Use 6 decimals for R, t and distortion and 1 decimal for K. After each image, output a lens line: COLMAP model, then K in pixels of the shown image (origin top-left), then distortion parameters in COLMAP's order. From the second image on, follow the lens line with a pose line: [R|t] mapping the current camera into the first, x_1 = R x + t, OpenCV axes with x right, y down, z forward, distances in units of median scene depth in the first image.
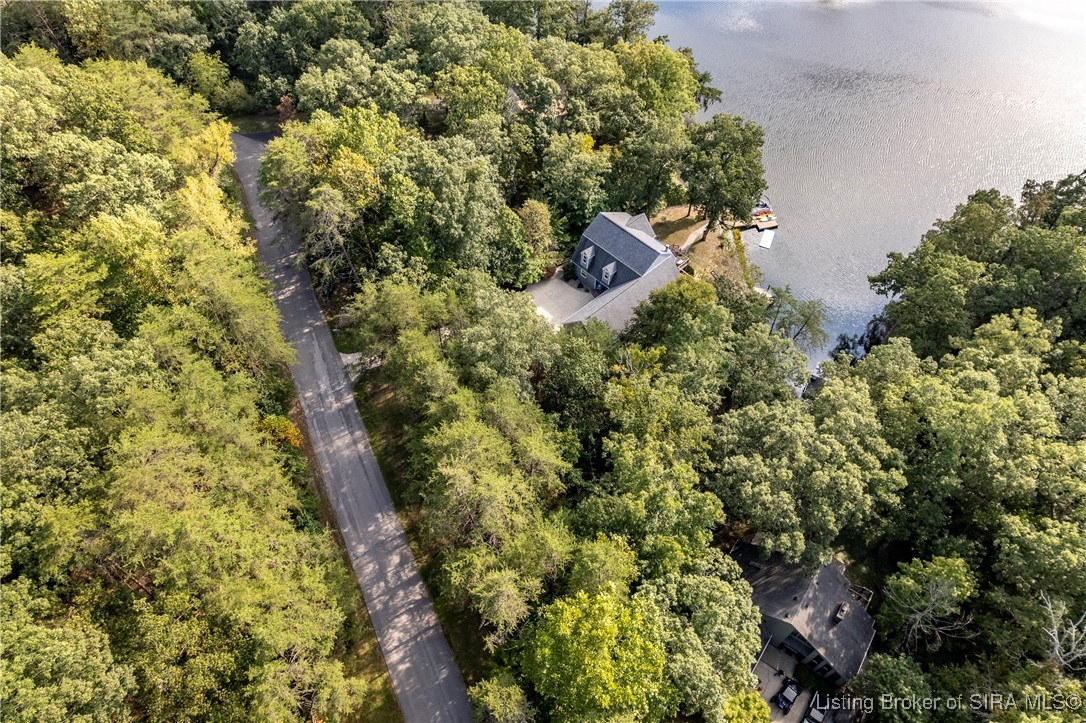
lens RADIAL K [[688.4, 0, 541.4], [0, 688.4, 362.4], [0, 0, 1]] dist [0.002536, 0.000217]
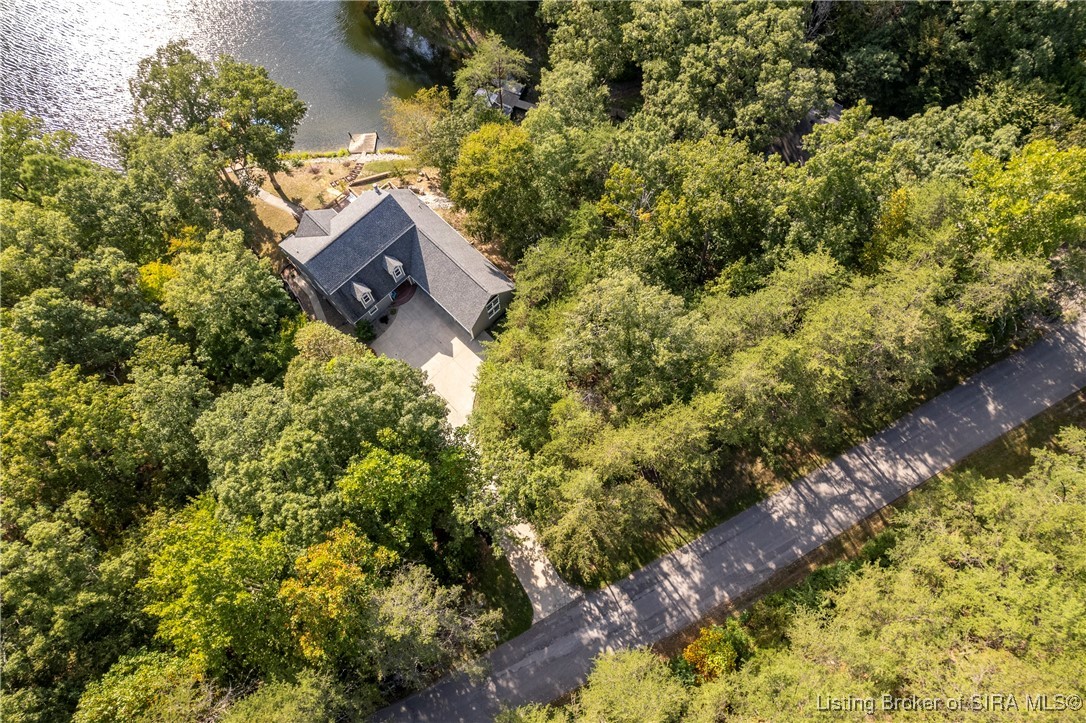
lens RADIAL K [[688.4, 0, 541.9], [0, 688.4, 359.5], [0, 0, 1]] dist [0.002536, 0.000217]
pose [[-0.043837, -0.928532, 0.368655, -0.370932], [0.777799, 0.199864, 0.595888, -0.578916], [-0.626983, 0.312862, 0.713450, 0.521781]]
